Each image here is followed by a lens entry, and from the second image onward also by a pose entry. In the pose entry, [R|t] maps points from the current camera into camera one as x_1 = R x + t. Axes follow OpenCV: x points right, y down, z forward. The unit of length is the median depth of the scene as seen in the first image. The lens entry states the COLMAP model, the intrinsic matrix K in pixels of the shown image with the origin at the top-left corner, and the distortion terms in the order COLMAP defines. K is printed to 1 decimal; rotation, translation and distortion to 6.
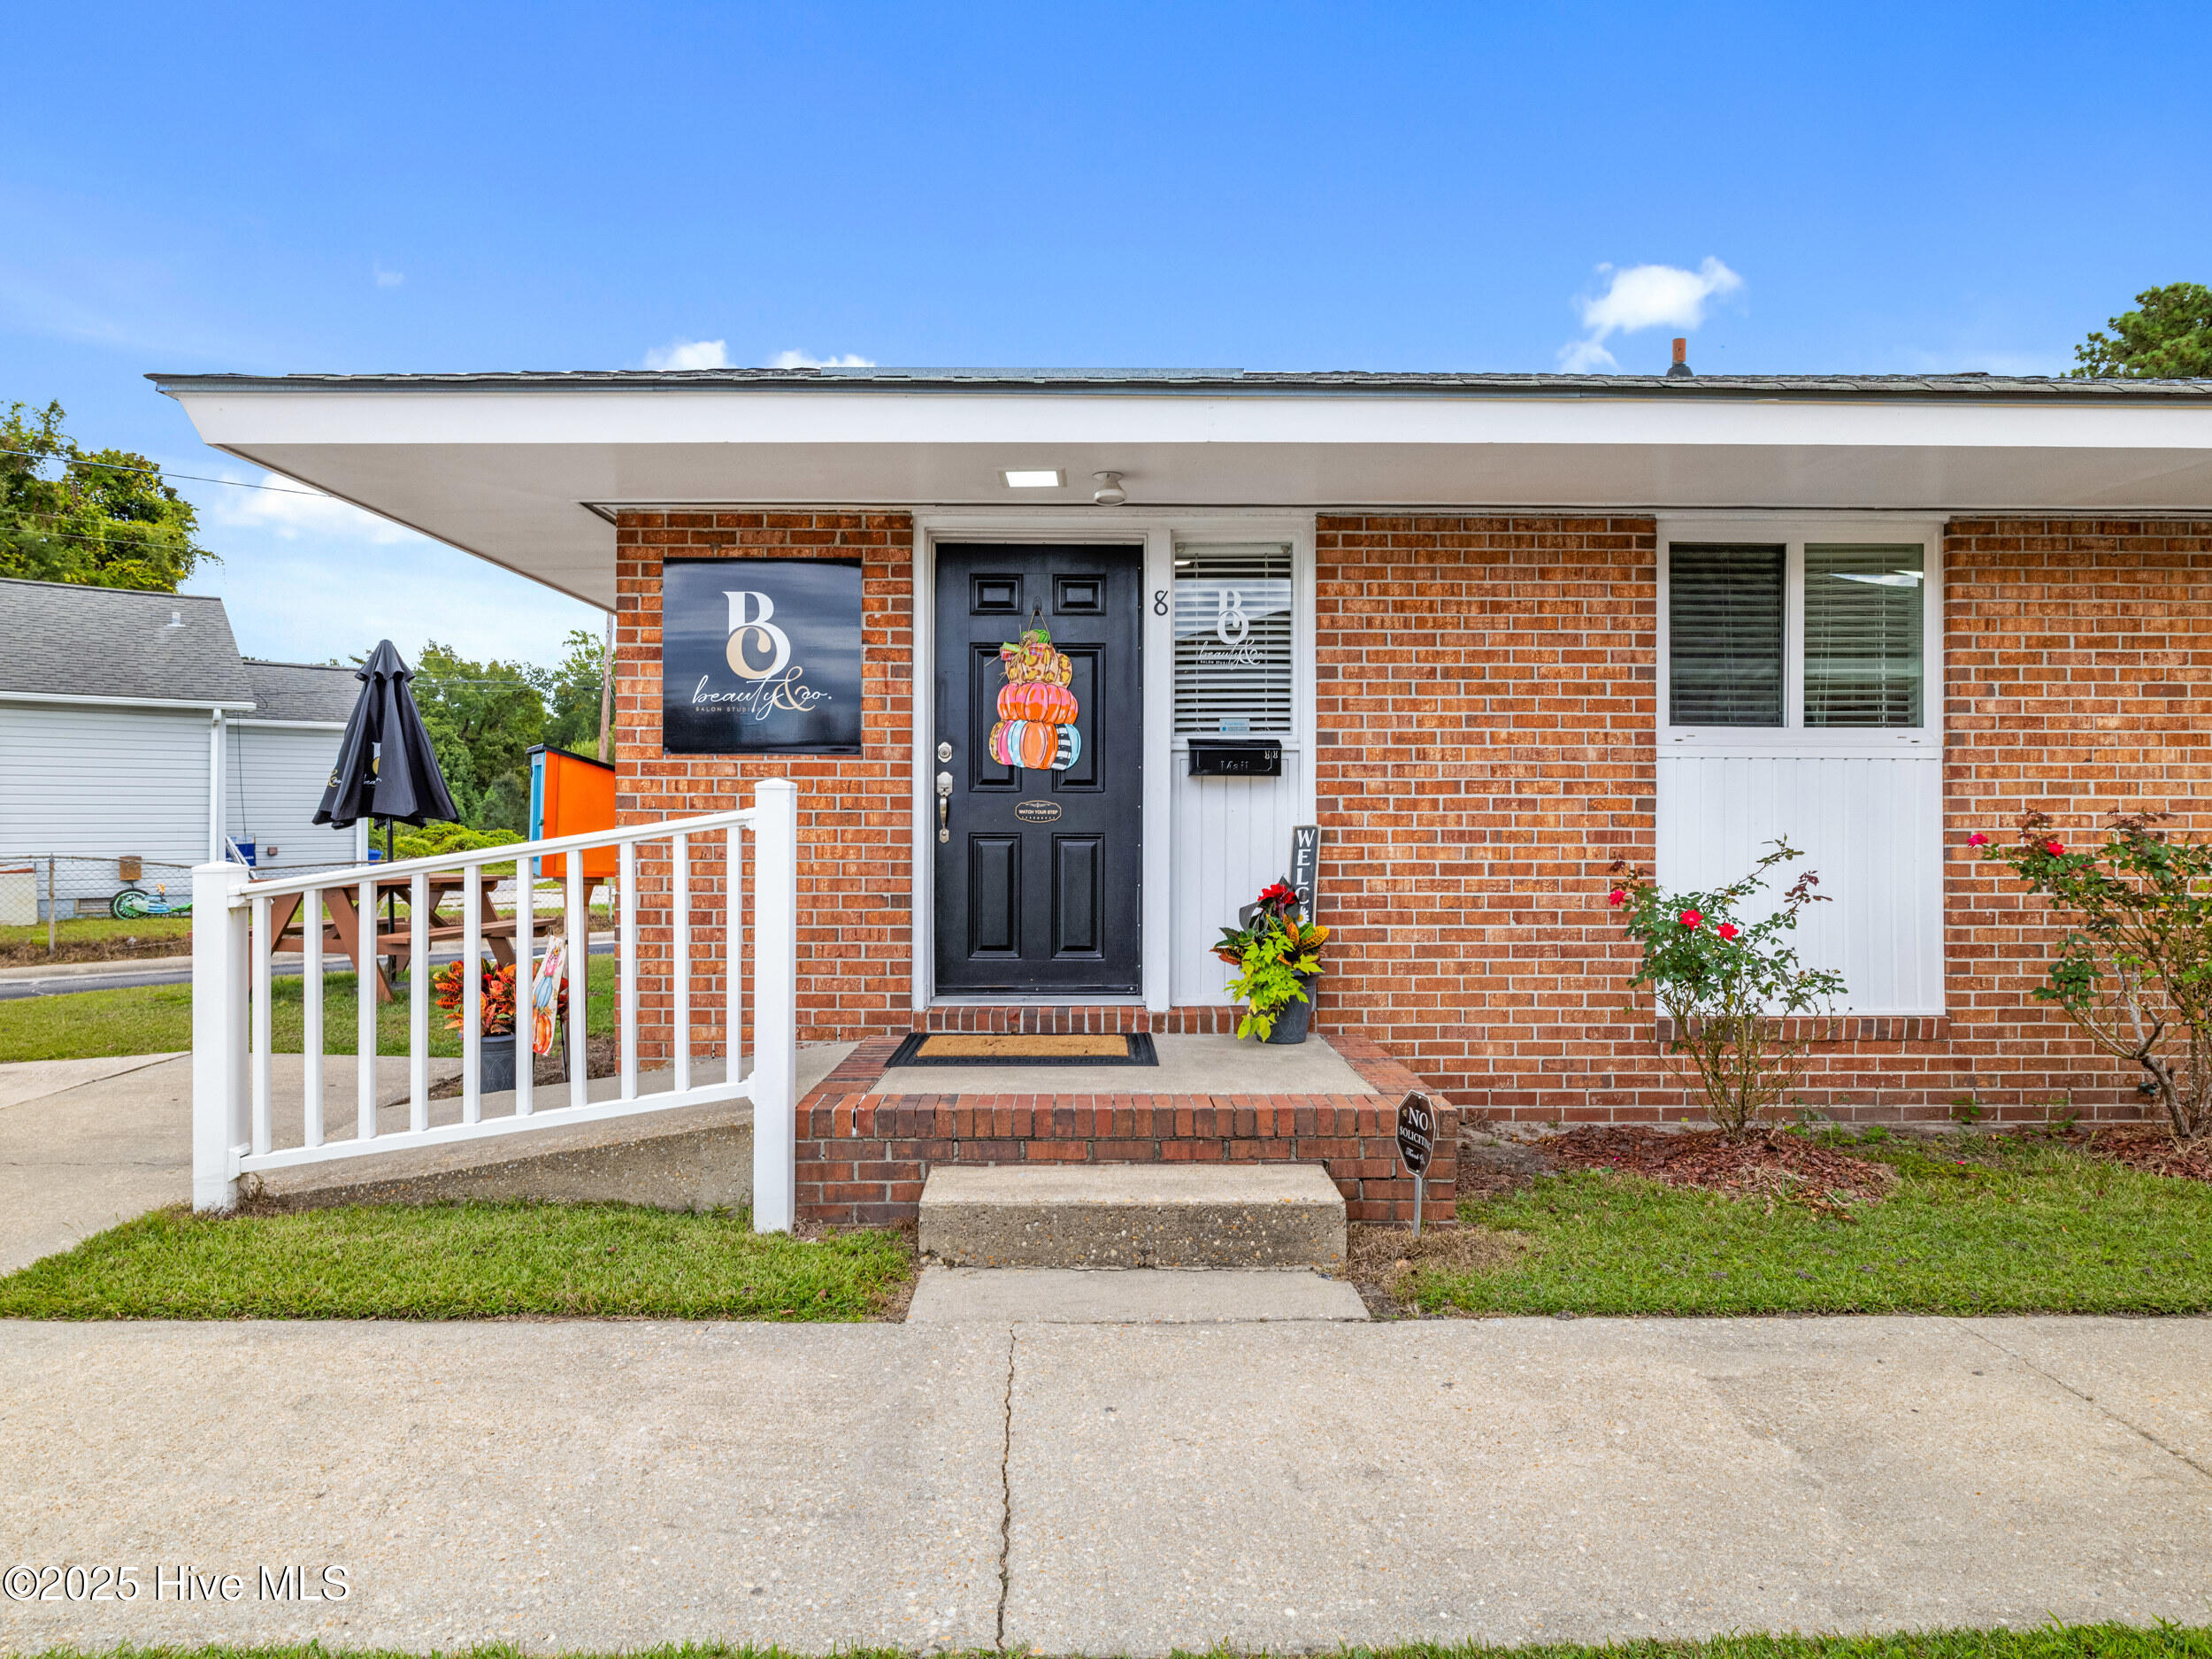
lens RADIAL K [[1220.8, 0, 1106.0], [0, 1220.8, 829.5], [0, 0, 1]] dist [-0.001189, 0.000628]
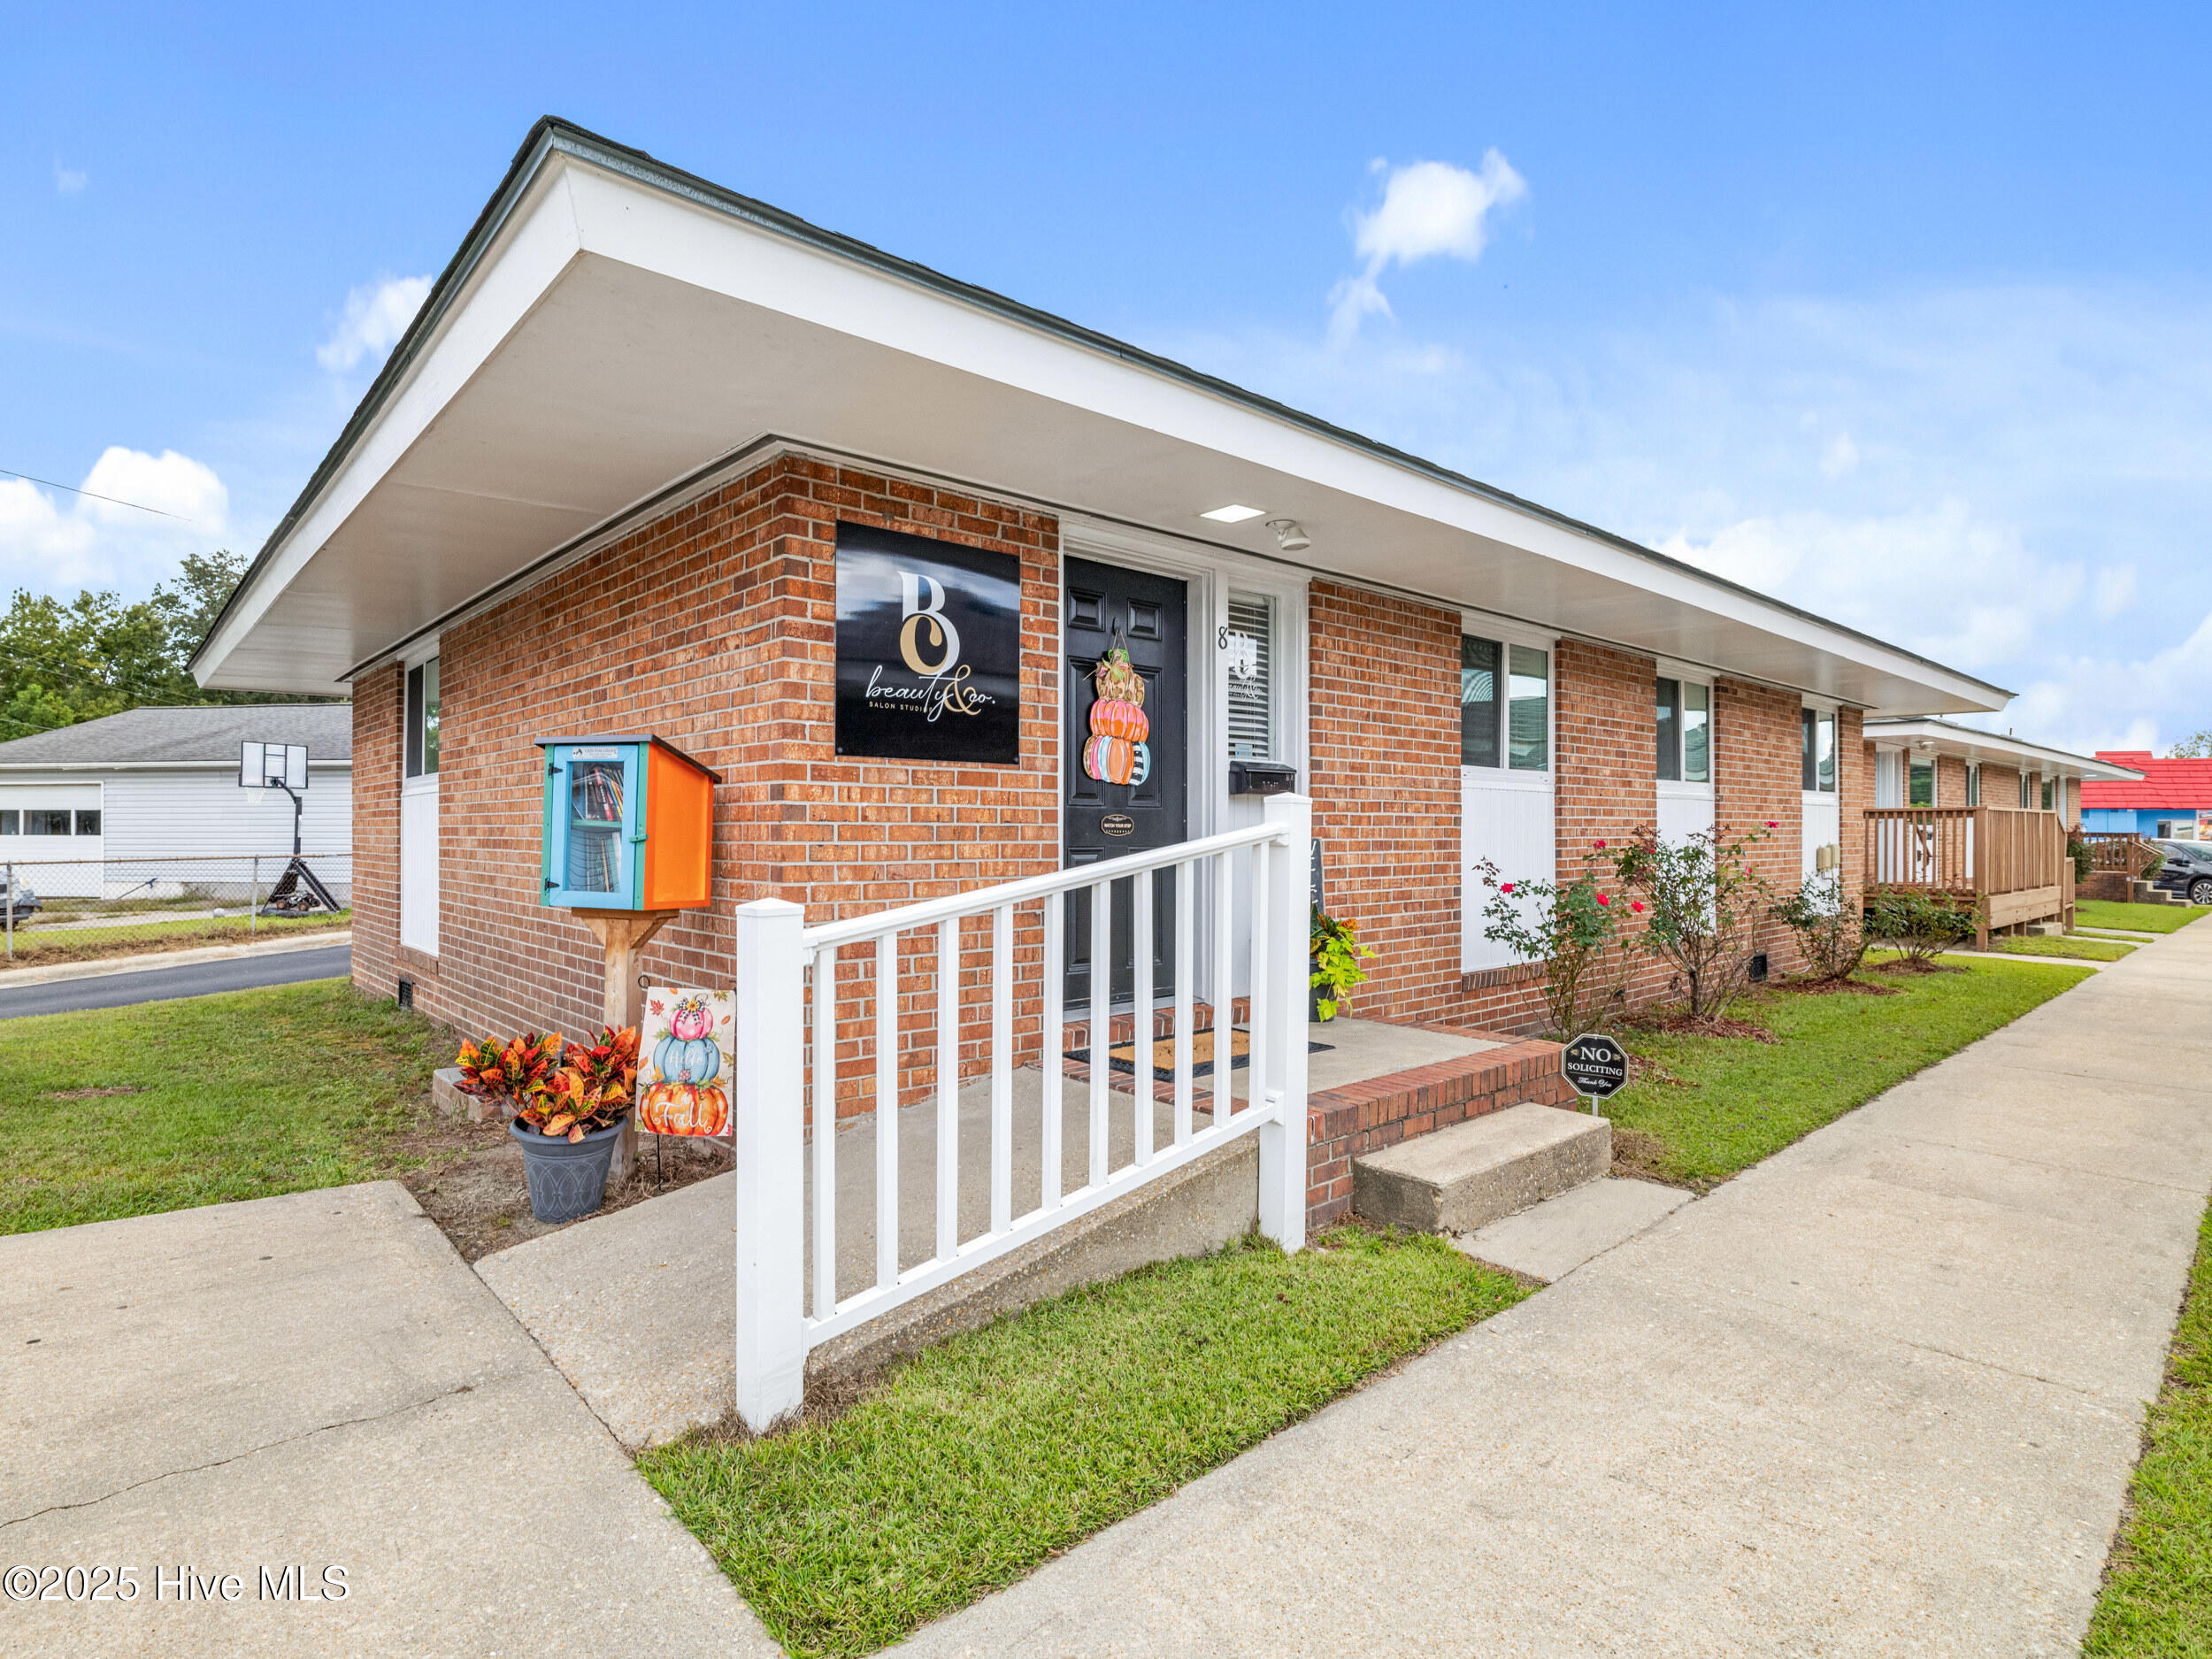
lens RADIAL K [[1129.9, 0, 1101.6], [0, 1129.9, 836.0], [0, 0, 1]] dist [-0.001817, -0.000077]
pose [[0.765258, -0.003850, 0.643712, -0.714192], [0.006132, 0.999980, -0.001308, -0.004661], [-0.643695, 0.004948, 0.765266, 0.291177]]
